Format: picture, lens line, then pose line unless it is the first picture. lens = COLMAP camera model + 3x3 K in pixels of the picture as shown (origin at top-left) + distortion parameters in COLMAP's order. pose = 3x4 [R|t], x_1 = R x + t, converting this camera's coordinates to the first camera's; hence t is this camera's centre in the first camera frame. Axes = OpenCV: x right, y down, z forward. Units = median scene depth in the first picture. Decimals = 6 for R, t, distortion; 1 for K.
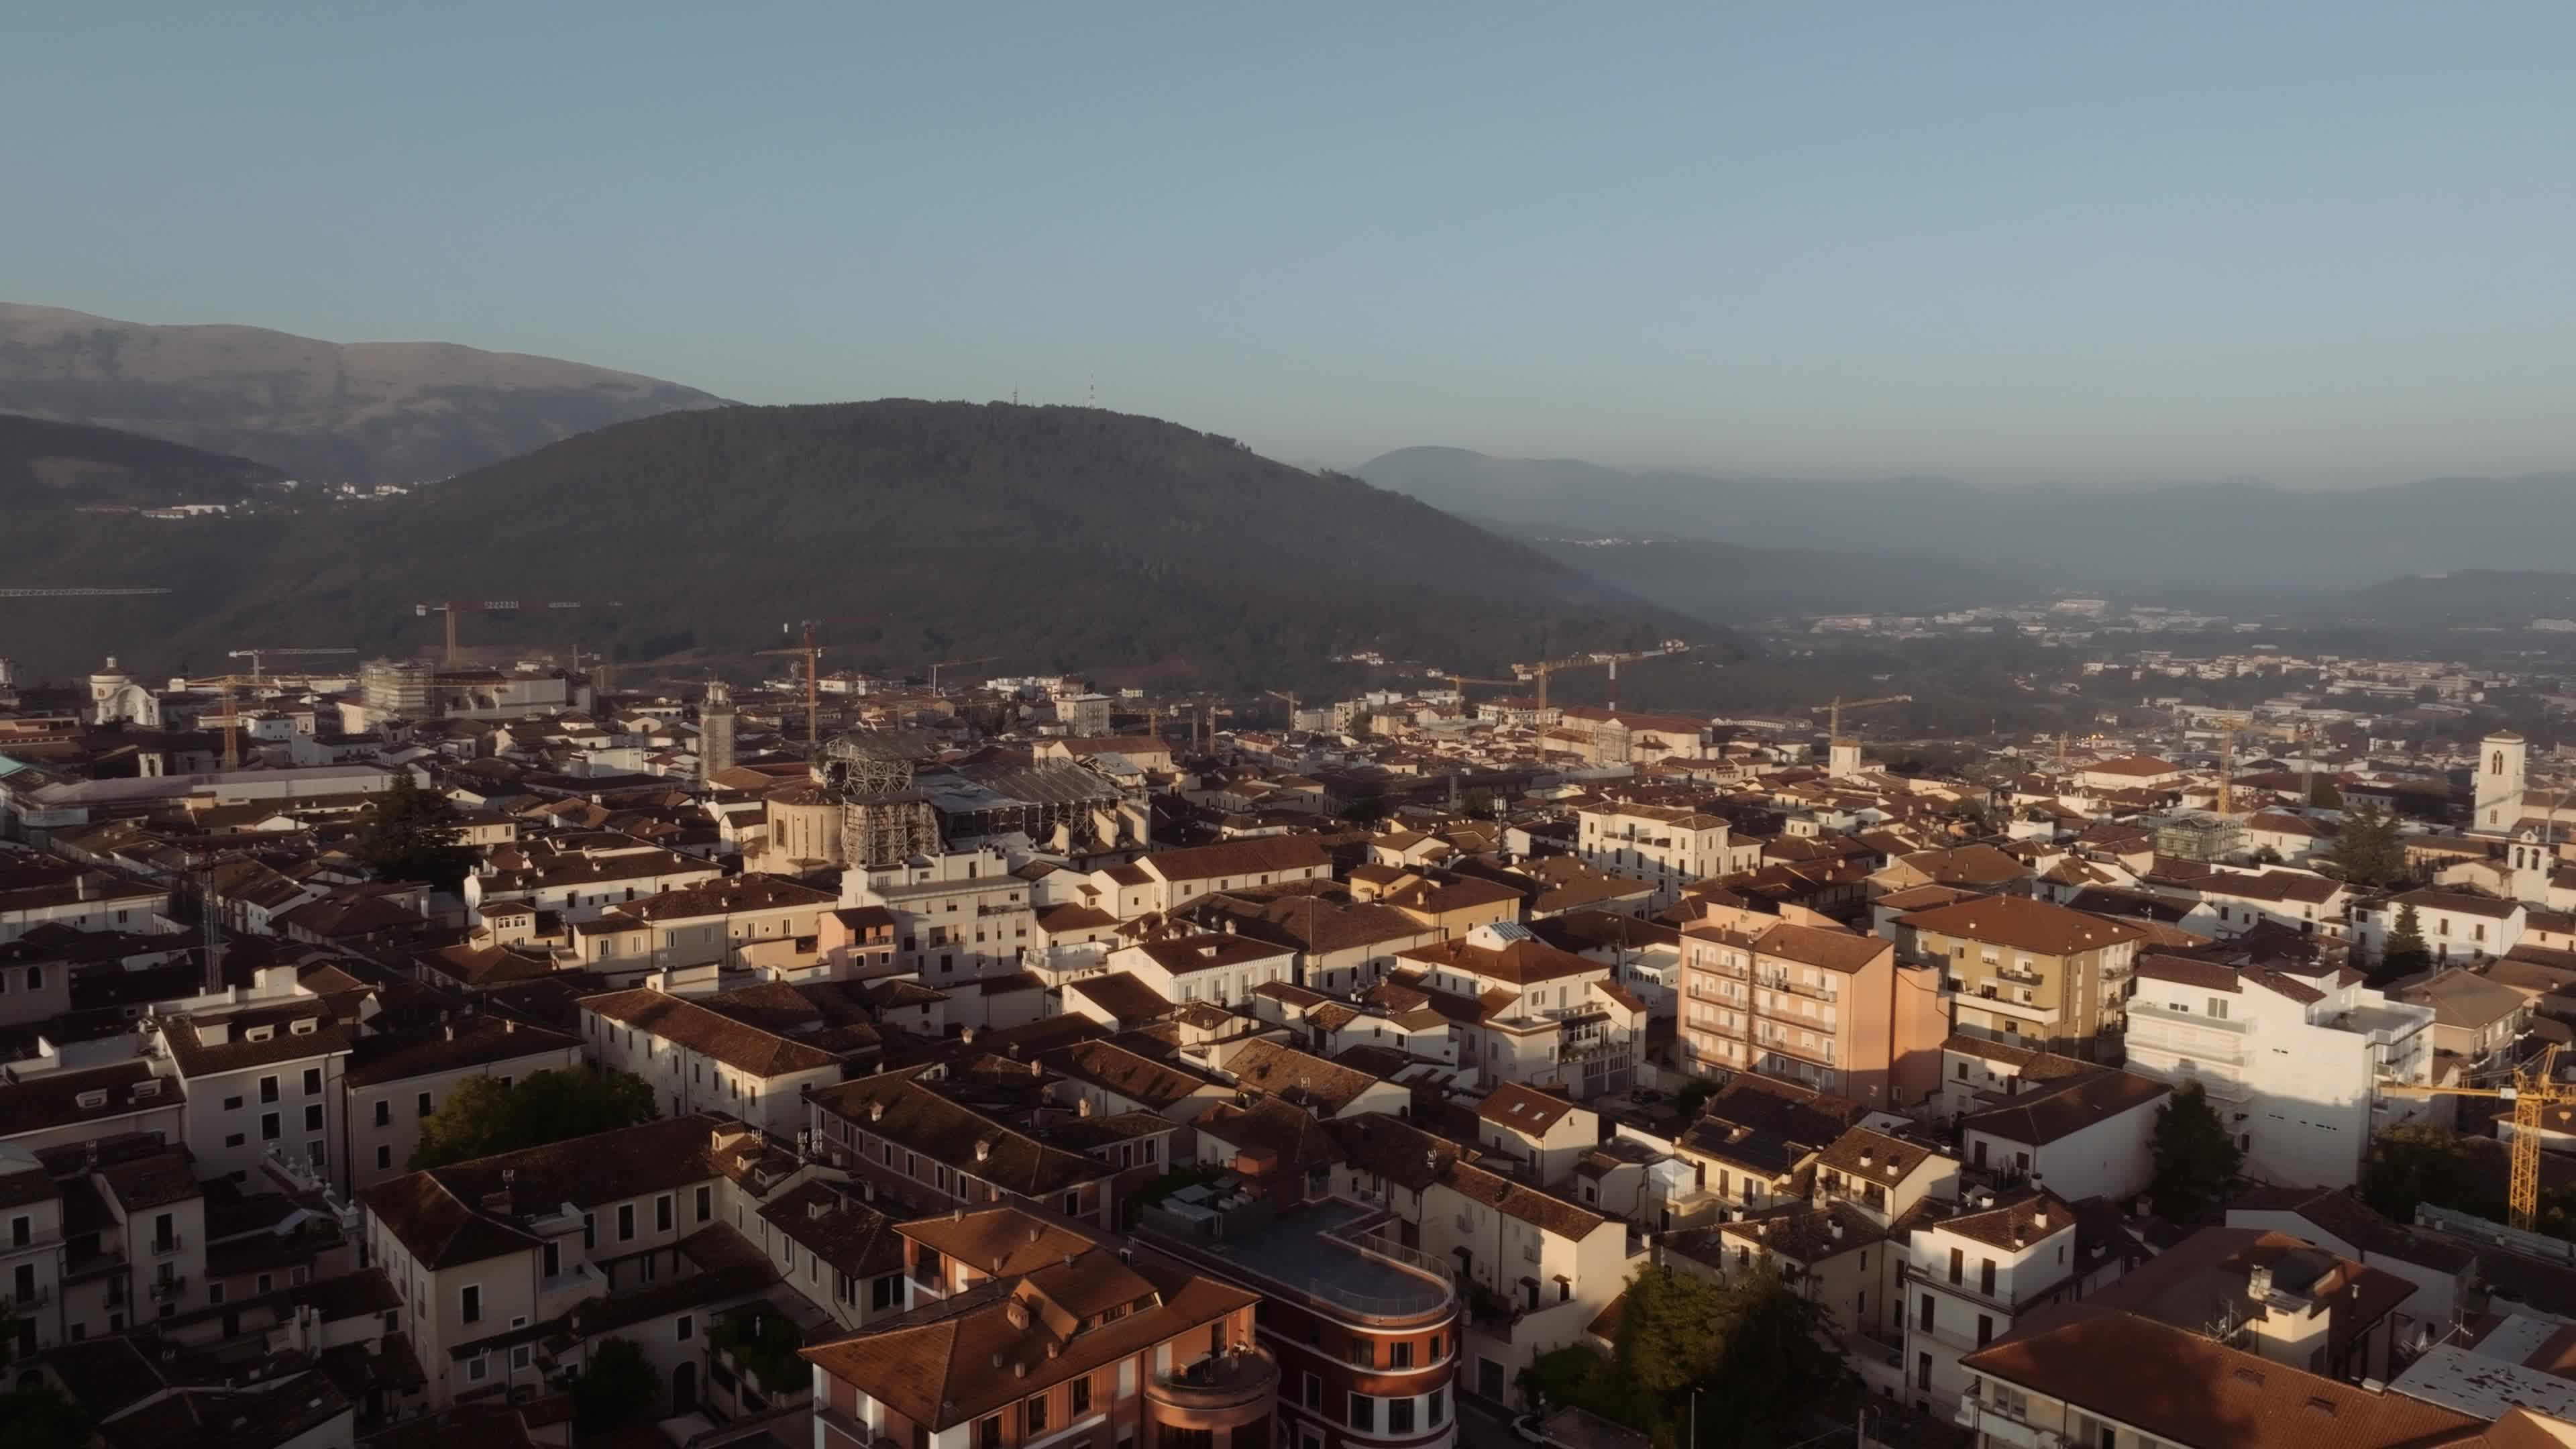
lens RADIAL K [[1812.6, 0, 1275.4], [0, 1812.6, 707.0], [0, 0, 1]] dist [-0.000886, 0.010824]
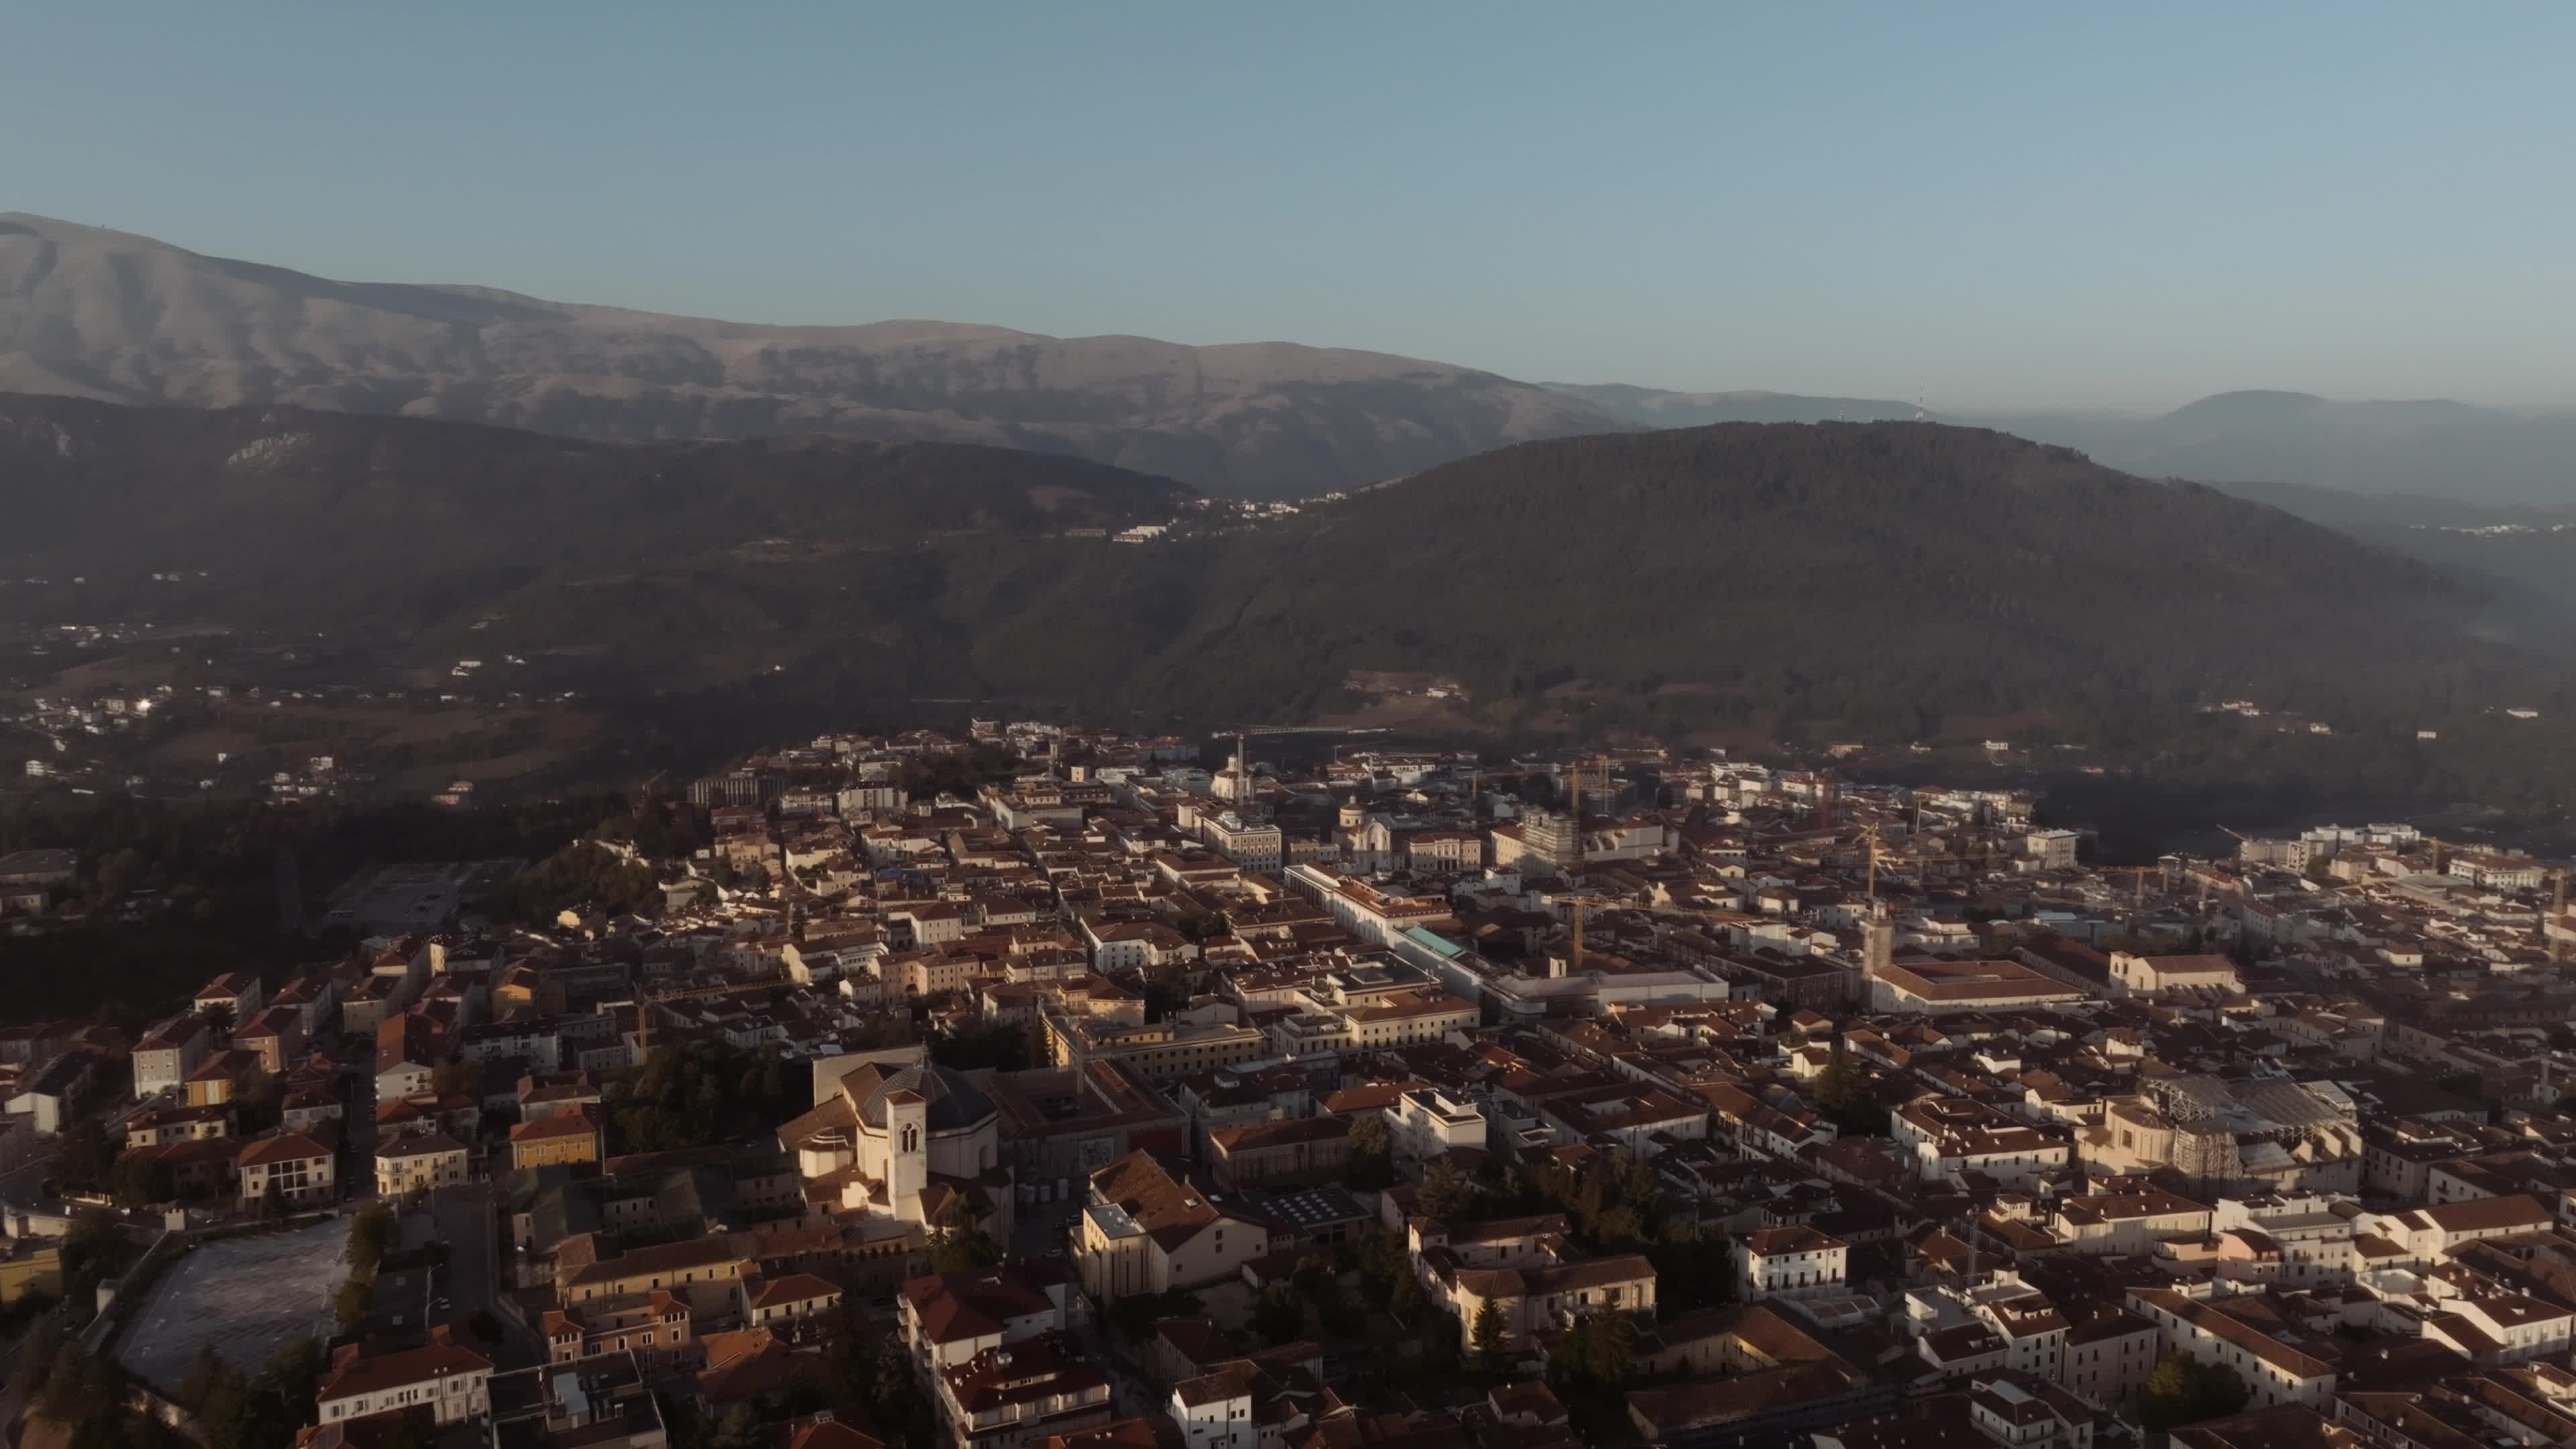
lens RADIAL K [[1812.6, 0, 1285.1], [0, 1812.6, 721.9], [0, 0, 1]] dist [-0.000886, 0.010824]
pose [[0.922858, 0.045379, -0.382458, -0.360978], [-0.030467, 0.998524, 0.044960, -0.343727], [0.383934, -0.029840, 0.922878, -0.740094]]
